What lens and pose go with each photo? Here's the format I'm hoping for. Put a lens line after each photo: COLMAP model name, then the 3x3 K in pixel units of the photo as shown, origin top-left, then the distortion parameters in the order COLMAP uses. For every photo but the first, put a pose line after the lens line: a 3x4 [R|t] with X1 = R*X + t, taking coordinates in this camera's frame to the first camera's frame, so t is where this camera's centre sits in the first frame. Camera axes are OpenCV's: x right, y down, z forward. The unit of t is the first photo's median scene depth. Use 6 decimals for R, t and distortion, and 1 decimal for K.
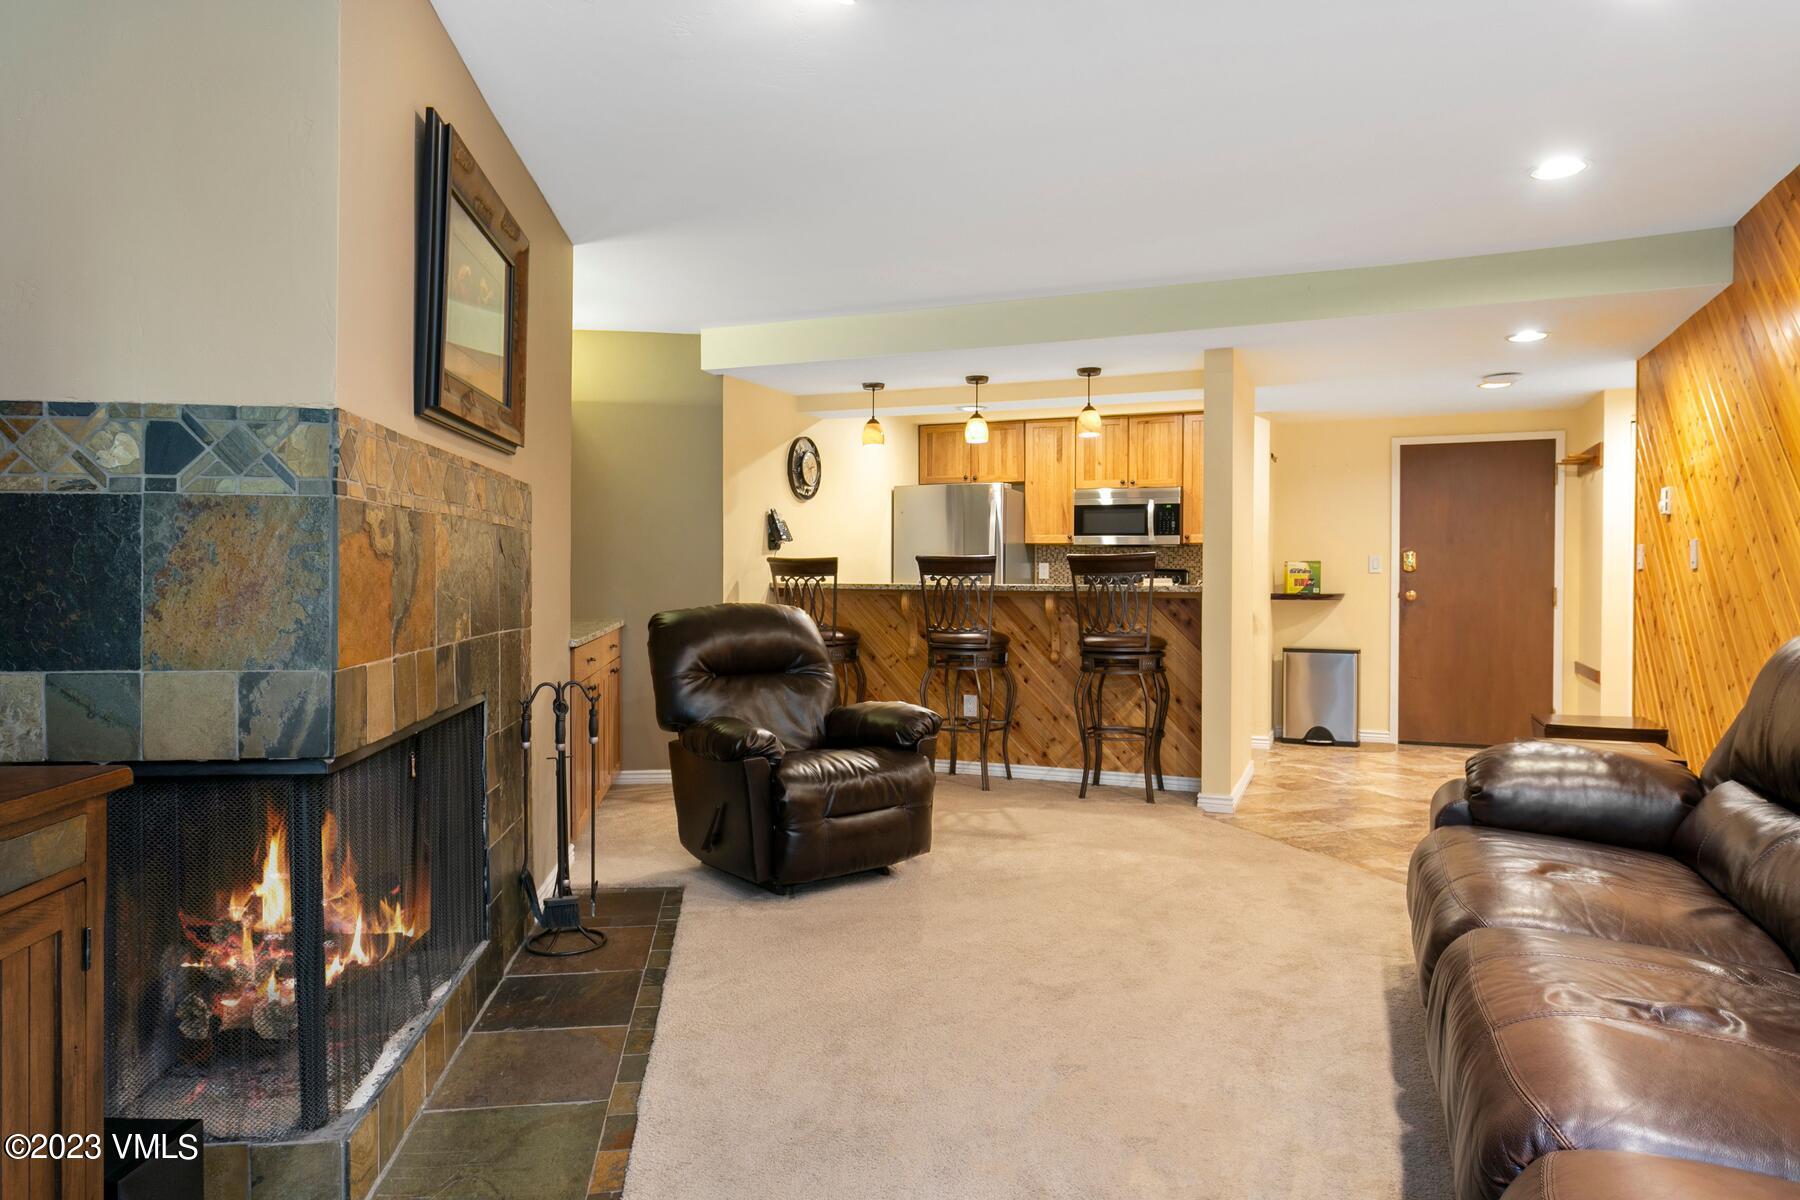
lens RADIAL K [[1079.1, 0, 897.6], [0, 1079.1, 583.2], [0, 0, 1]] dist [-0.001055, -0.000104]
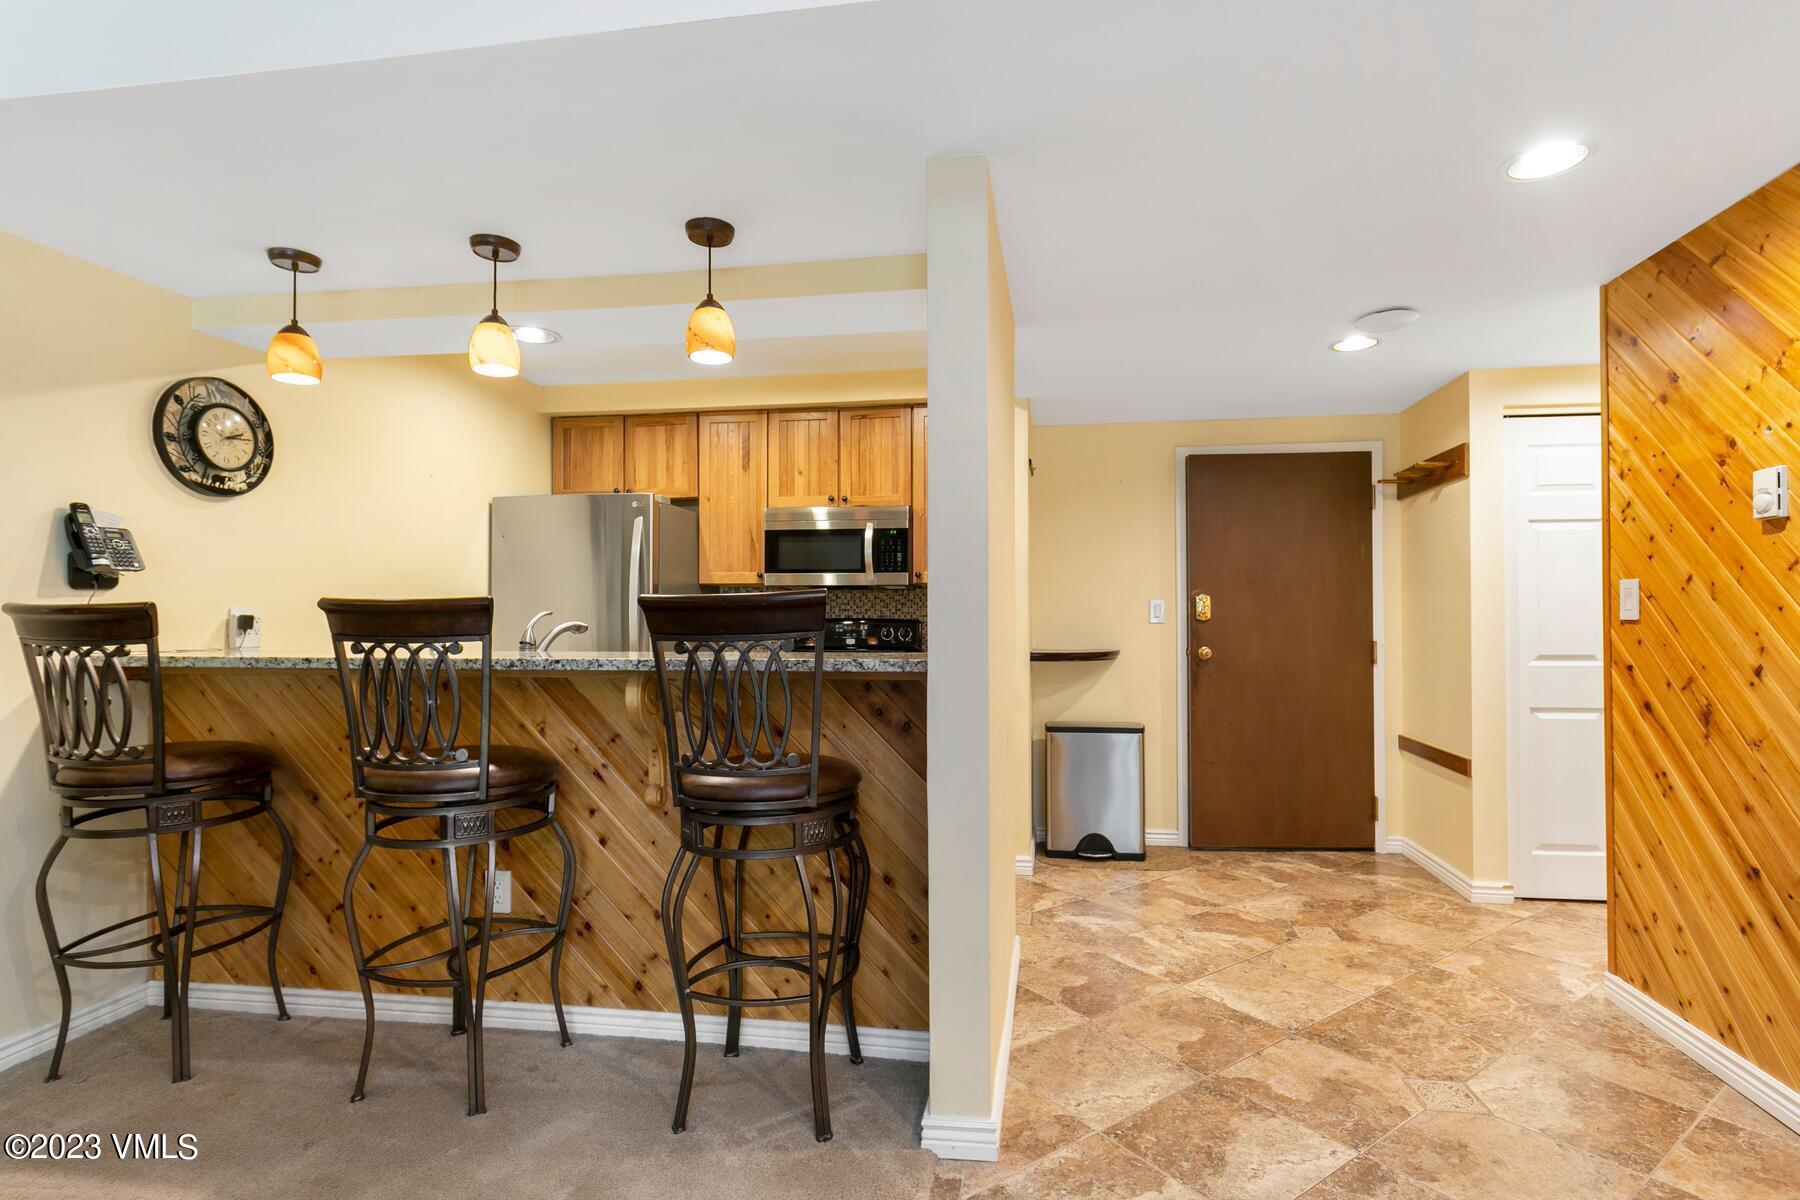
lens RADIAL K [[874.2, 0, 900.0], [0, 874.2, 600.0], [0, 0, 1]] dist [-0.000520, -0.000104]
pose [[0.975864, -0.000840, 0.218377, 0.135563], [0.007537, 0.999527, -0.029832, -0.009191], [-0.218248, 0.030758, 0.975408, 0.456369]]
